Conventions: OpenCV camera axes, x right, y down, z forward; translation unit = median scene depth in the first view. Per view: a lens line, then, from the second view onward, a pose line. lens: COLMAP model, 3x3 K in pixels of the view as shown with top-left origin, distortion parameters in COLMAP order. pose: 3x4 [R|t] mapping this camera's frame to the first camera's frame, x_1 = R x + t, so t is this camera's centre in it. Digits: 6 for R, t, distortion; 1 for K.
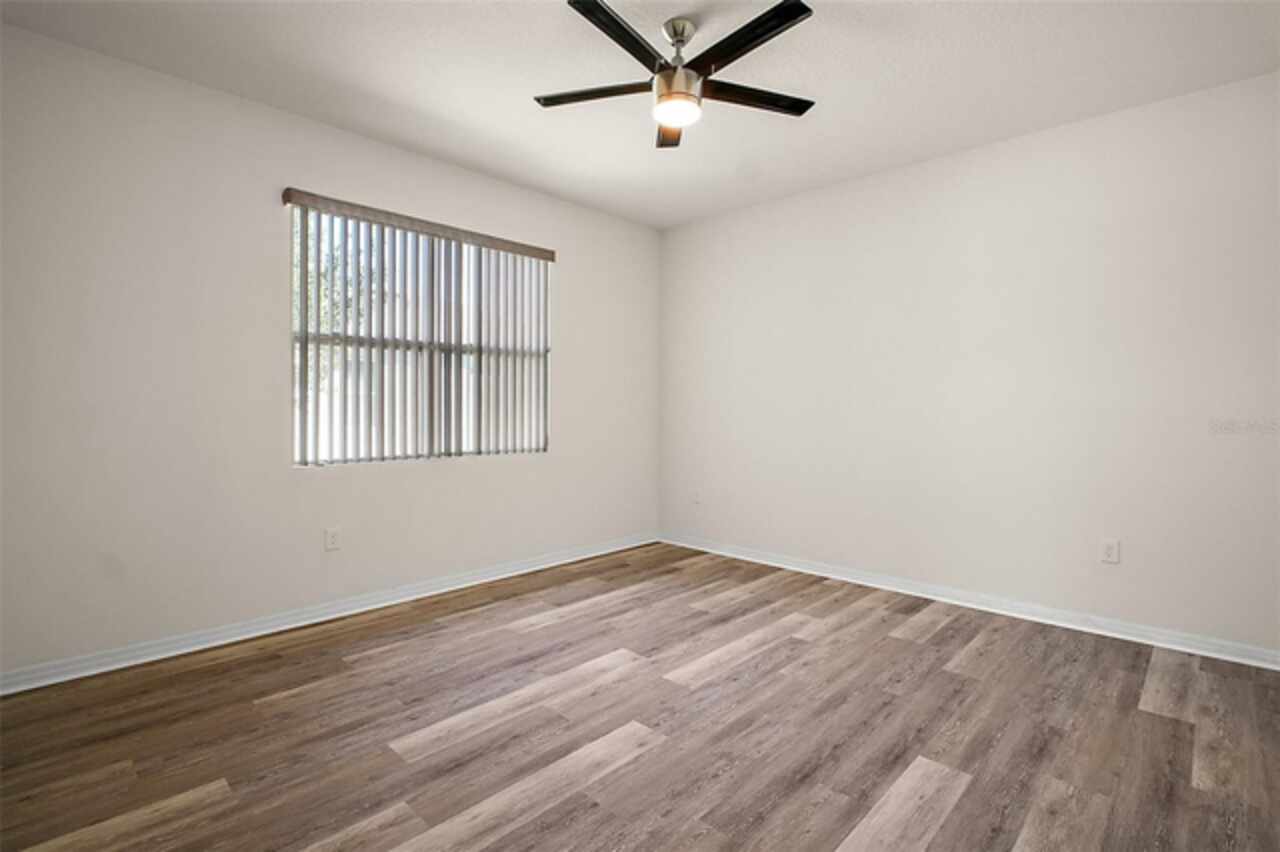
lens RADIAL K [[602.5, 0, 645.3], [0, 602.5, 414.7], [0, 0, 1]] dist [0.000069, 0.000066]
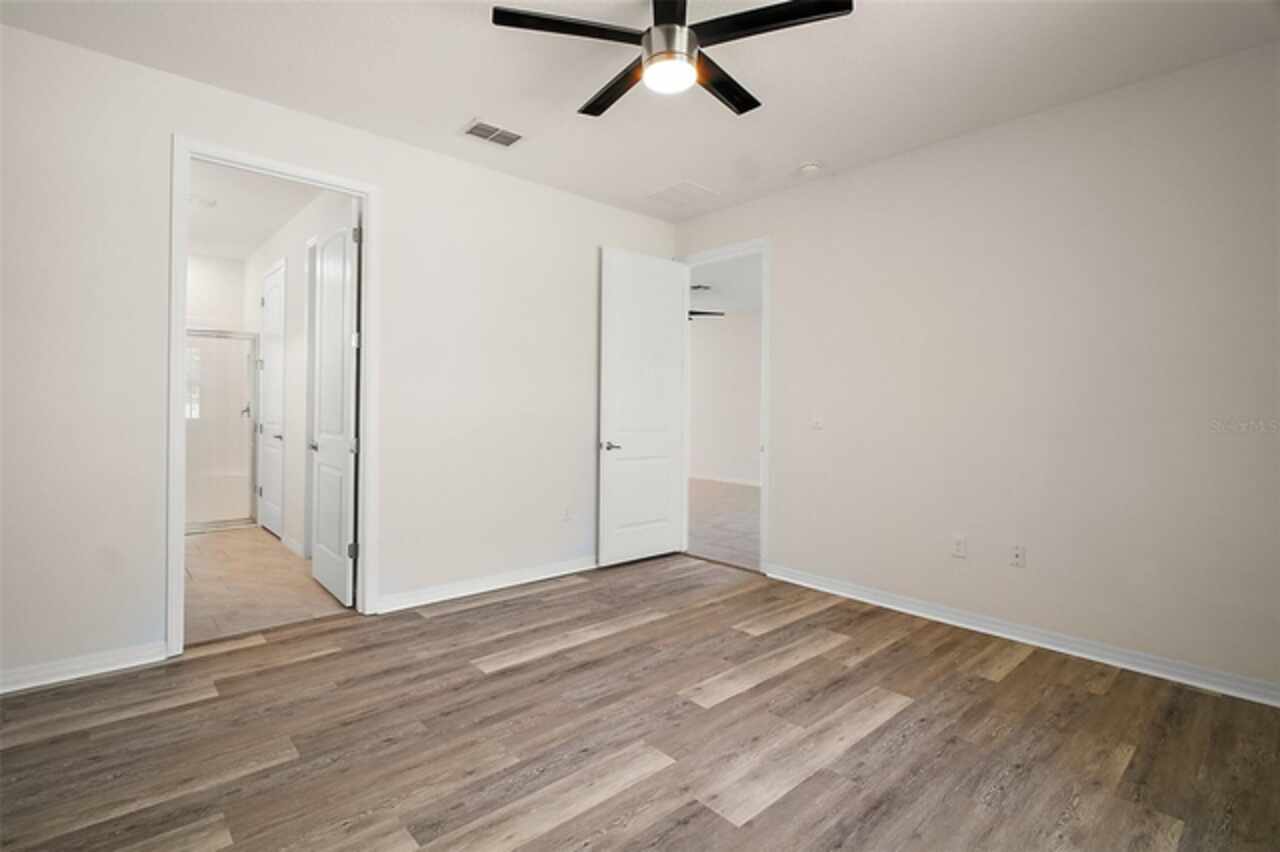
lens RADIAL K [[602.5, 0, 639.5], [0, 602.5, 417.8], [0, 0, 1]] dist [0.000069, 0.000066]
pose [[-0.996811, -0.016775, 0.078019, 0.023630], [-0.014598, 0.999490, 0.028387, -0.029611], [-0.078456, 0.027158, -0.996548, 1.965702]]
